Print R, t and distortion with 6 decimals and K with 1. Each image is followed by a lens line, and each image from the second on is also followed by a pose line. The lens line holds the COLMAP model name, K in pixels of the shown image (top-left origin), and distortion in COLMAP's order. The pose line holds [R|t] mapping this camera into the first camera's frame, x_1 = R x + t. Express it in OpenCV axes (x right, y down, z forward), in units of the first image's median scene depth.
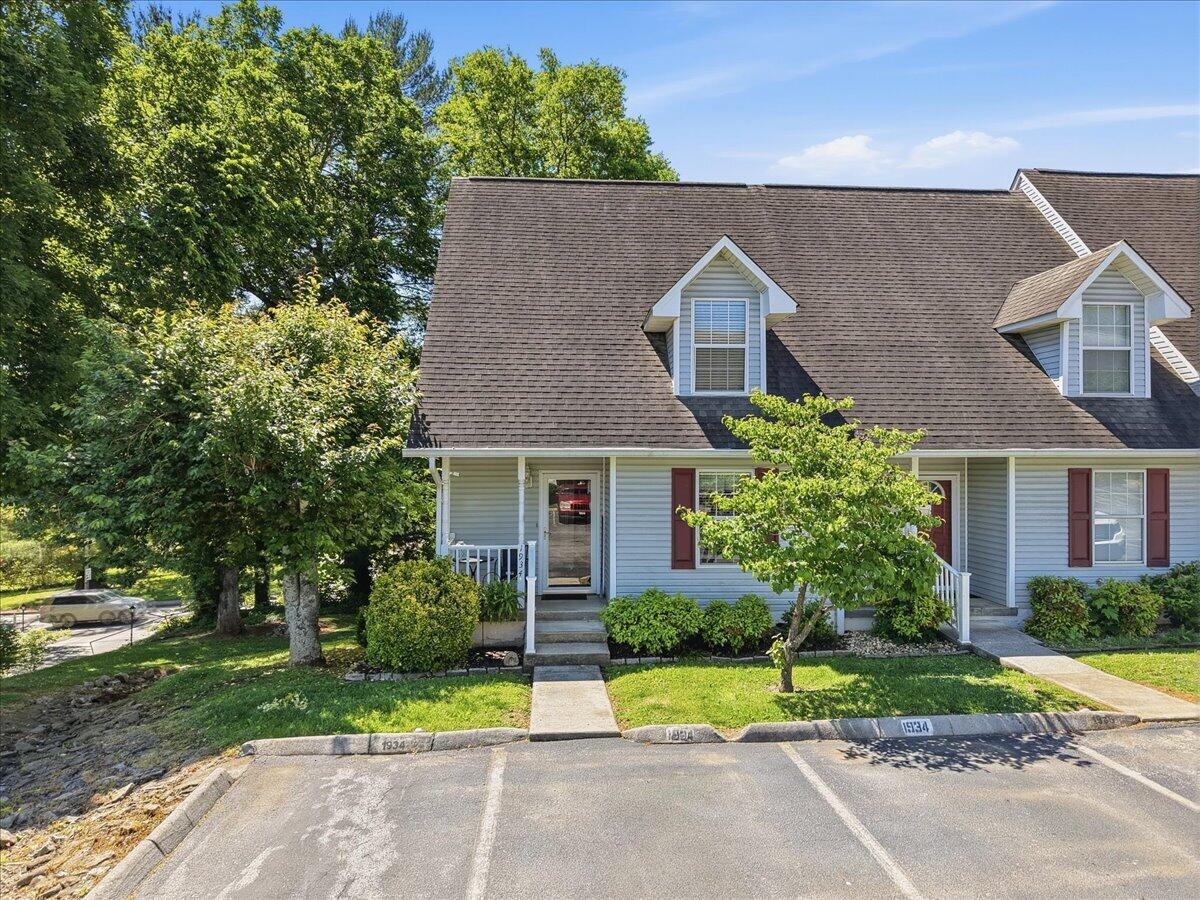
lens RADIAL K [[797.4, 0, 597.7], [0, 797.4, 464.8], [0, 0, 1]] dist [0.026691, -0.033386]
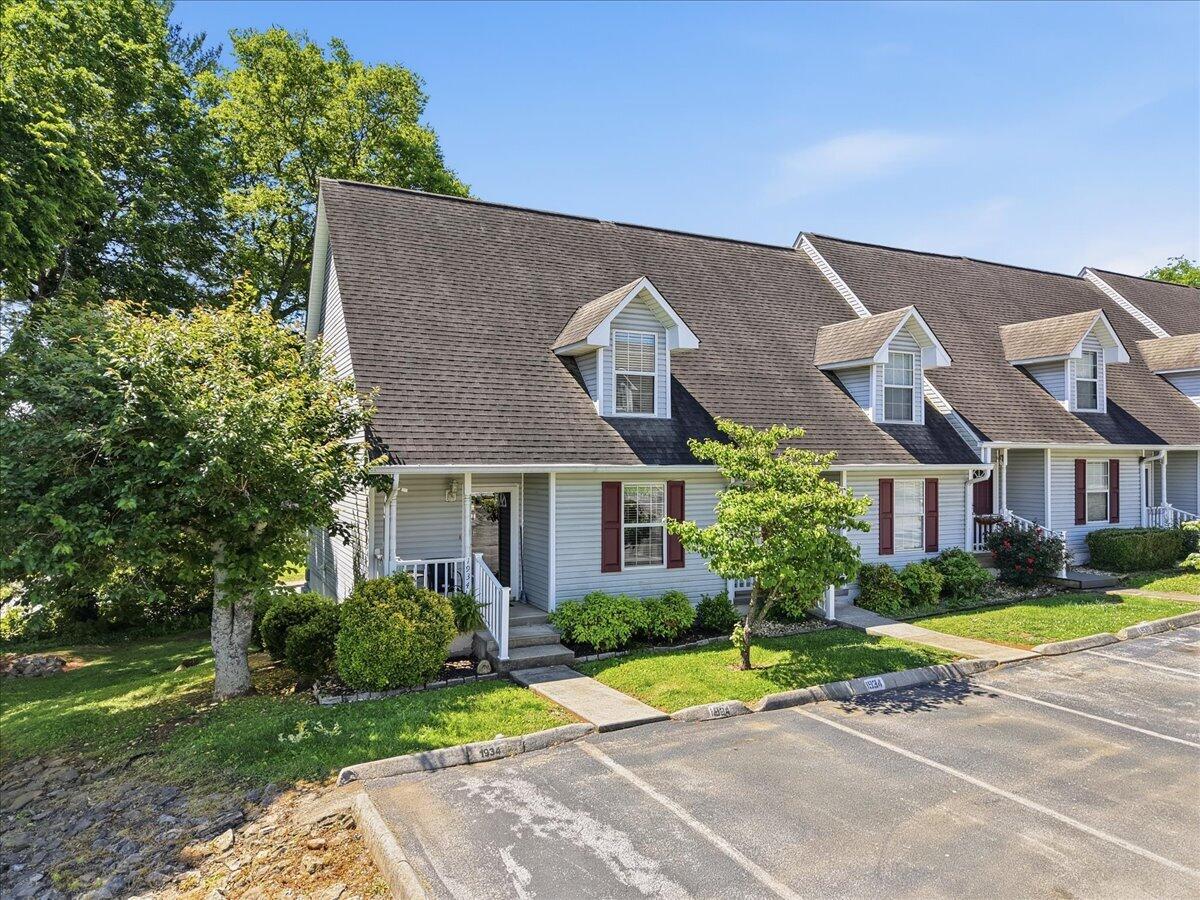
lens RADIAL K [[797.4, 0, 597.7], [0, 797.4, 464.8], [0, 0, 1]] dist [0.026691, -0.033386]
pose [[0.926268, -0.001590, 0.376863, -0.360780], [0.001191, 0.999998, 0.001292, -0.022928], [-0.376864, -0.000748, 0.926268, -0.027484]]
